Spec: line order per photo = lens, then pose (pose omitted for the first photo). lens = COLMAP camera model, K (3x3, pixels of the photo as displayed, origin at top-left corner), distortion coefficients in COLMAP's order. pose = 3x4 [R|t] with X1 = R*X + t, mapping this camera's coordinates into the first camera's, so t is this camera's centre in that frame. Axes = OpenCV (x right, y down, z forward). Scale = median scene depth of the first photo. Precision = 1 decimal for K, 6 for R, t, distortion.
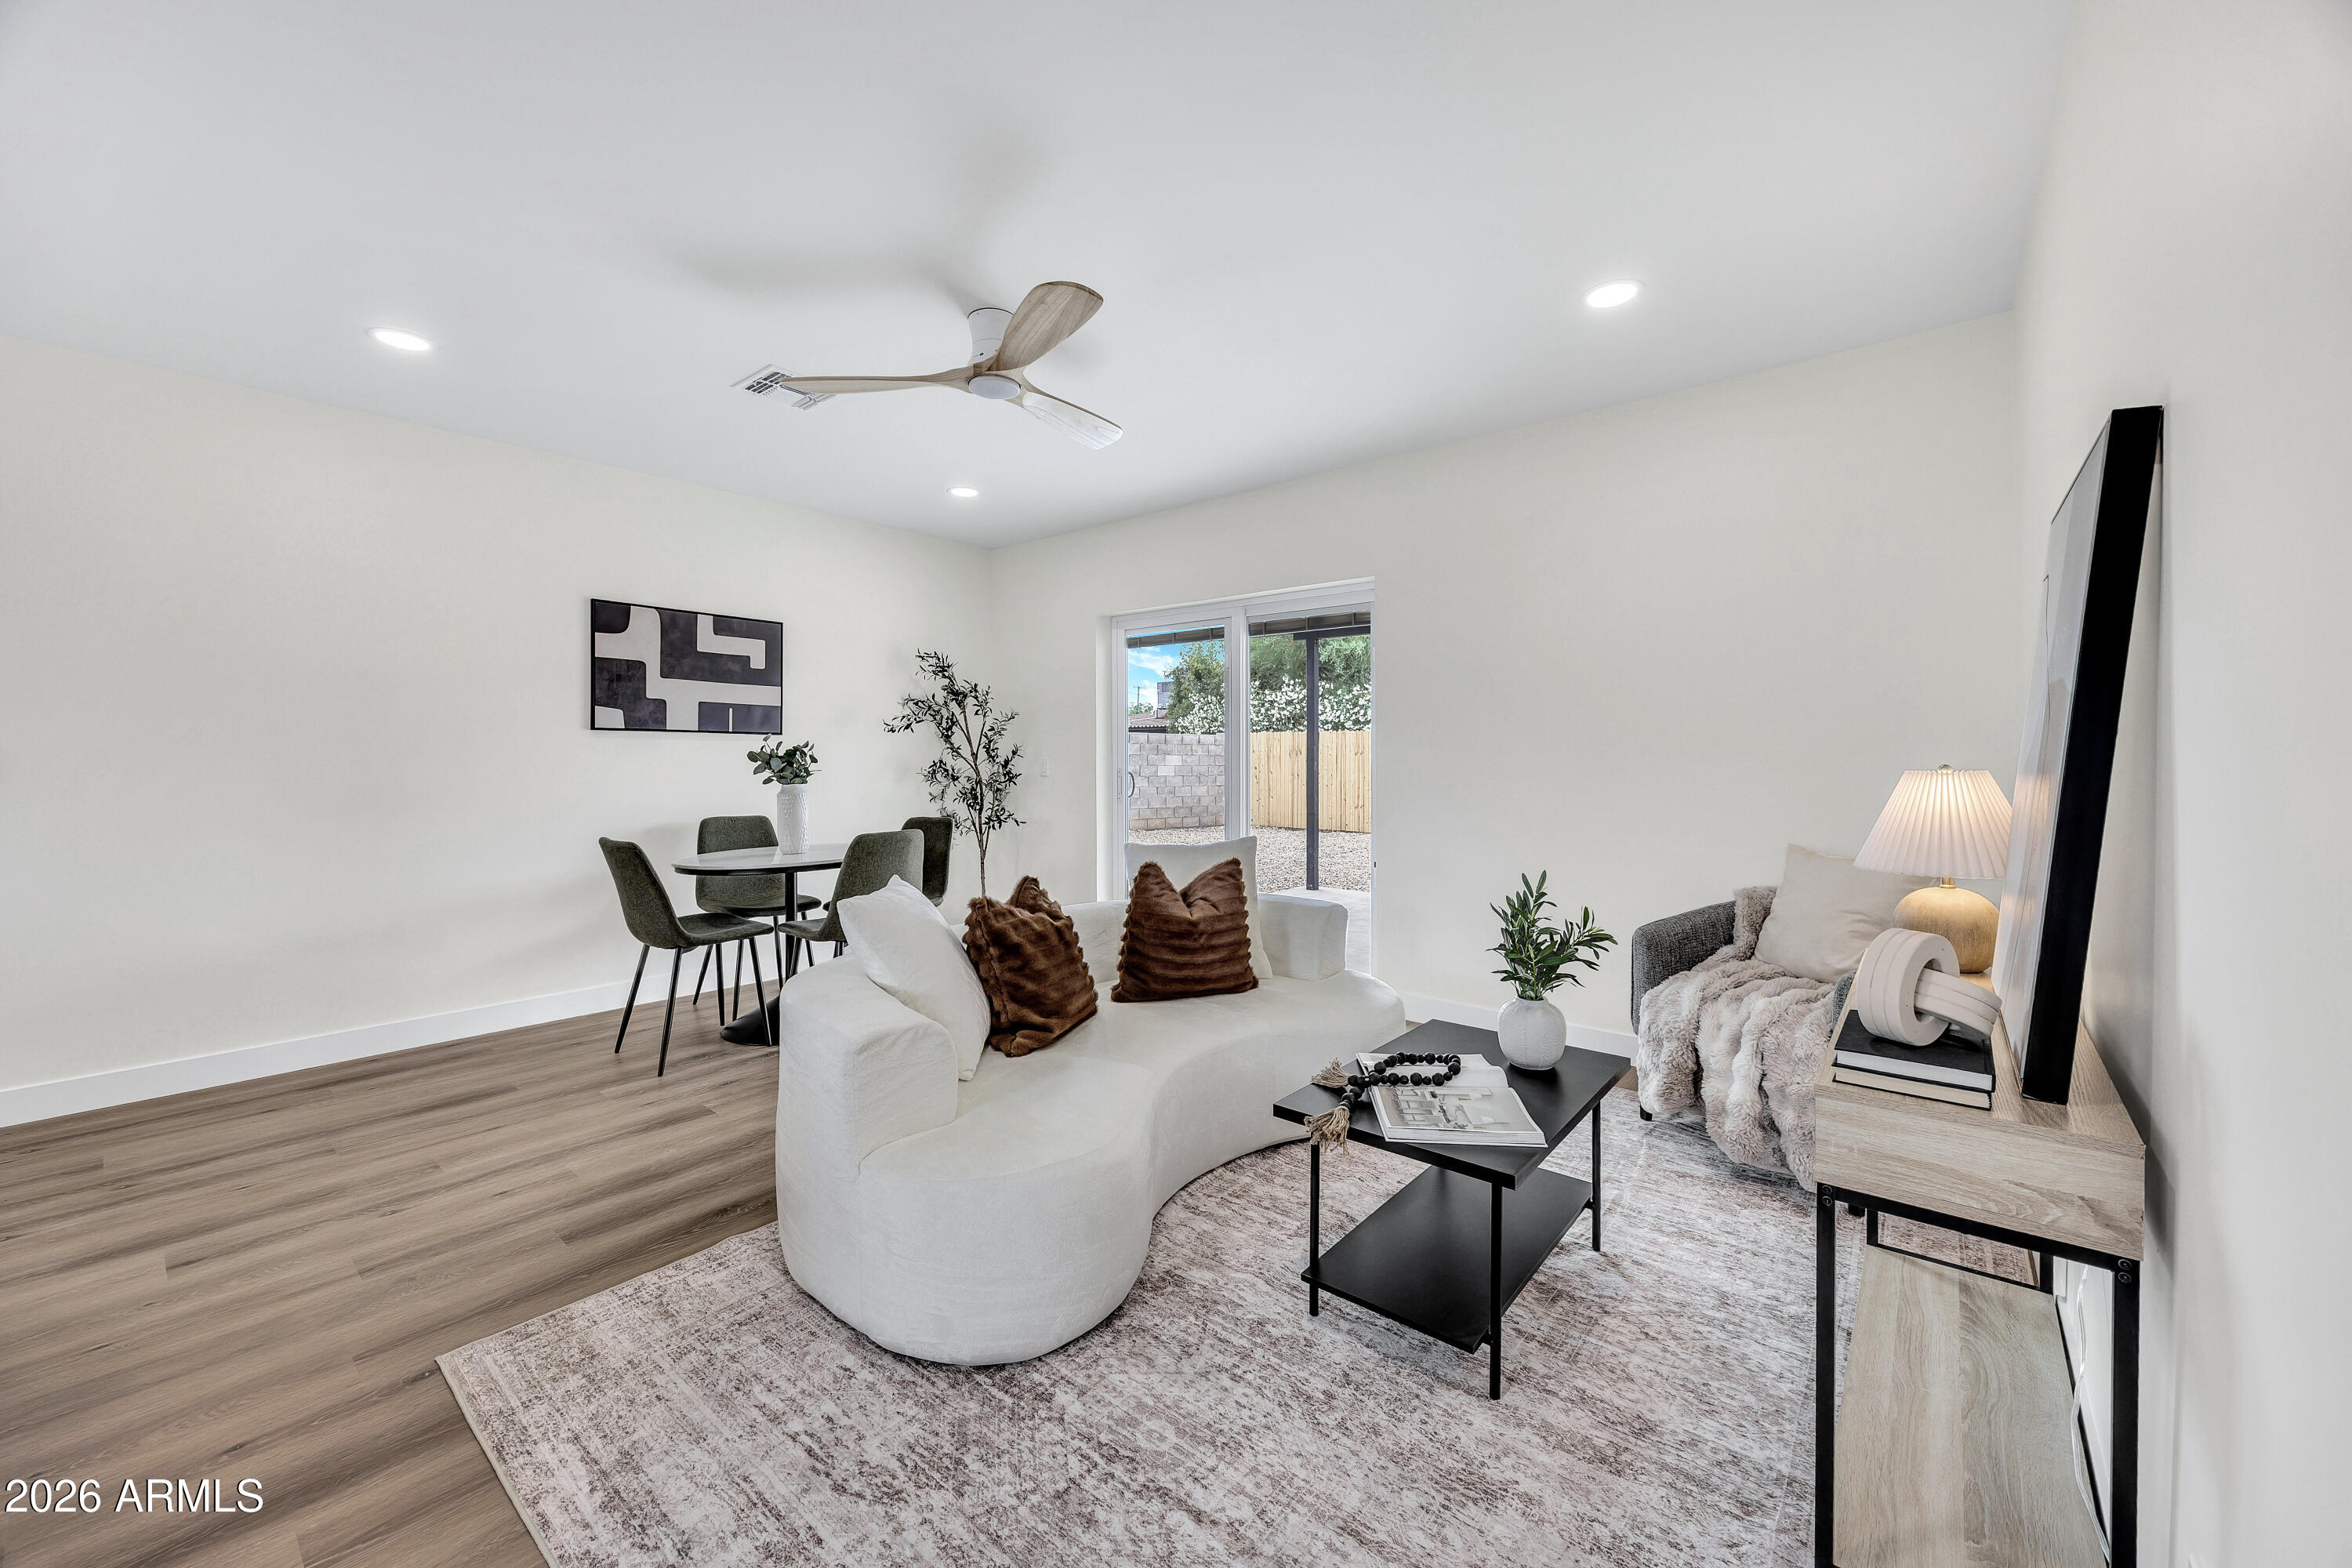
lens RADIAL K [[903.8, 0, 1169.7], [0, 903.8, 772.9], [0, 0, 1]] dist [-0.001004, 0.000409]
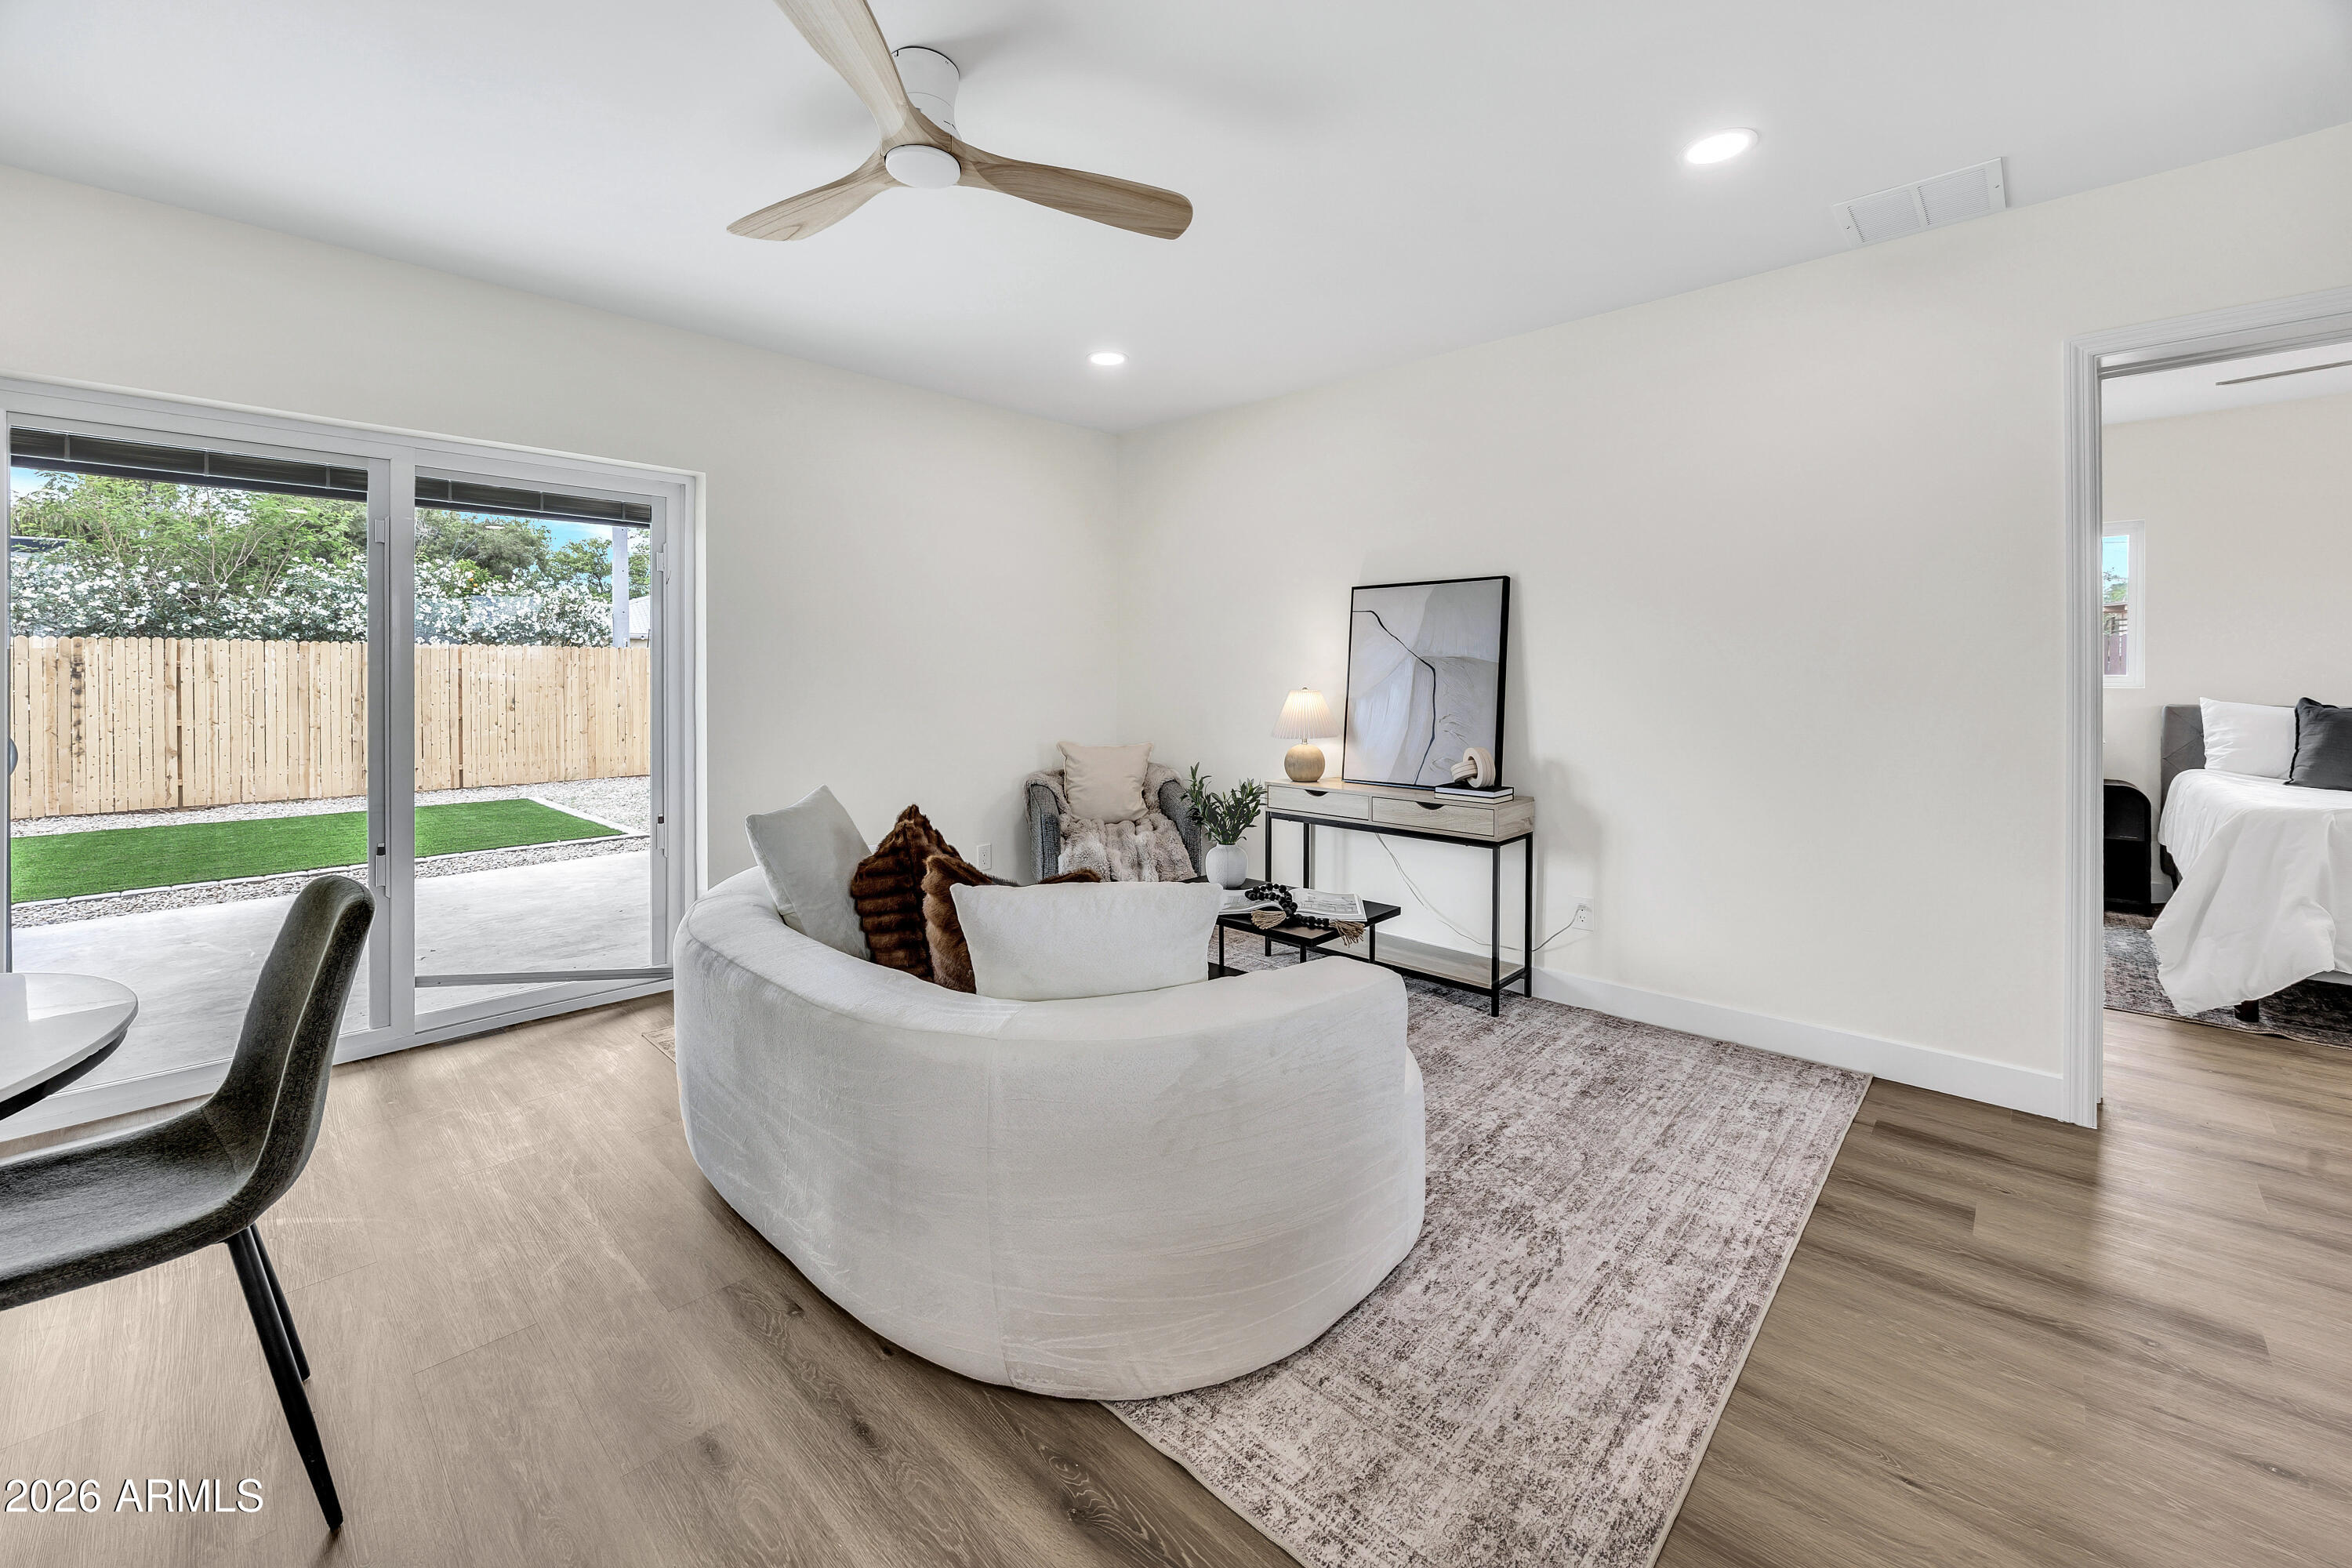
lens RADIAL K [[903.8, 0, 1170.7], [0, 903.8, 781.3], [0, 0, 1]] dist [-0.001004, 0.000409]
pose [[0.071436, -0.114300, 0.990874, -1.580258], [0.026969, 0.993271, 0.112633, -0.050613], [-0.997080, 0.018677, 0.074038, 1.420461]]
